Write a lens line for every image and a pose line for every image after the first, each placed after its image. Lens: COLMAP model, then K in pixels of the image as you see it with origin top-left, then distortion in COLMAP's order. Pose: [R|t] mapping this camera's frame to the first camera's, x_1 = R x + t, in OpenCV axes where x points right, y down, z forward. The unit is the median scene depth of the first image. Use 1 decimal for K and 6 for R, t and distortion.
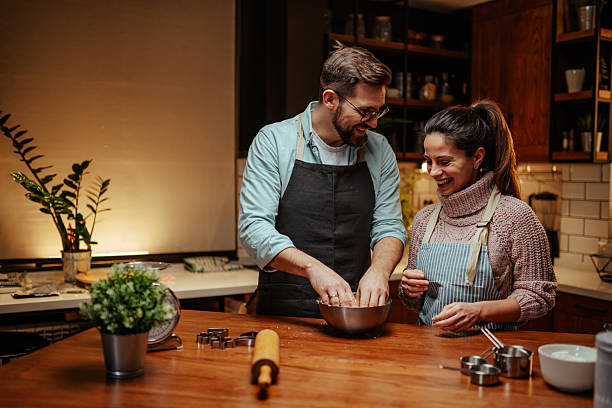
lens RADIAL K [[663.5, 0, 330.0], [0, 663.5, 202.8], [0, 0, 1]] dist [-0.010686, 0.012160]
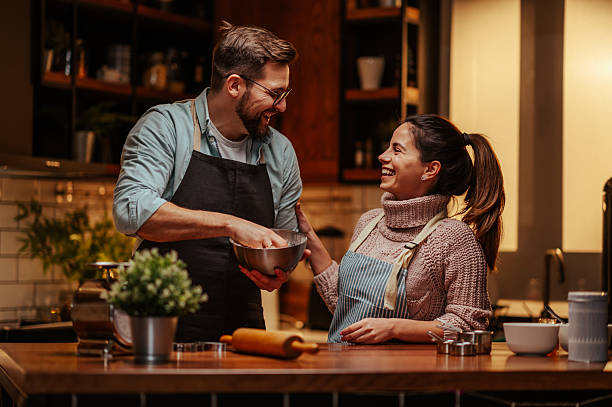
lens RADIAL K [[1508.1, 0, 303.3], [0, 1508.1, 186.1], [0, 0, 1]] dist [0.049303, 0.471065]
pose [[0.896607, 0.015407, 0.442558, -0.444424], [0.020997, 0.996791, -0.077241, 0.069255], [-0.442328, 0.078548, 0.893407, -0.459502]]
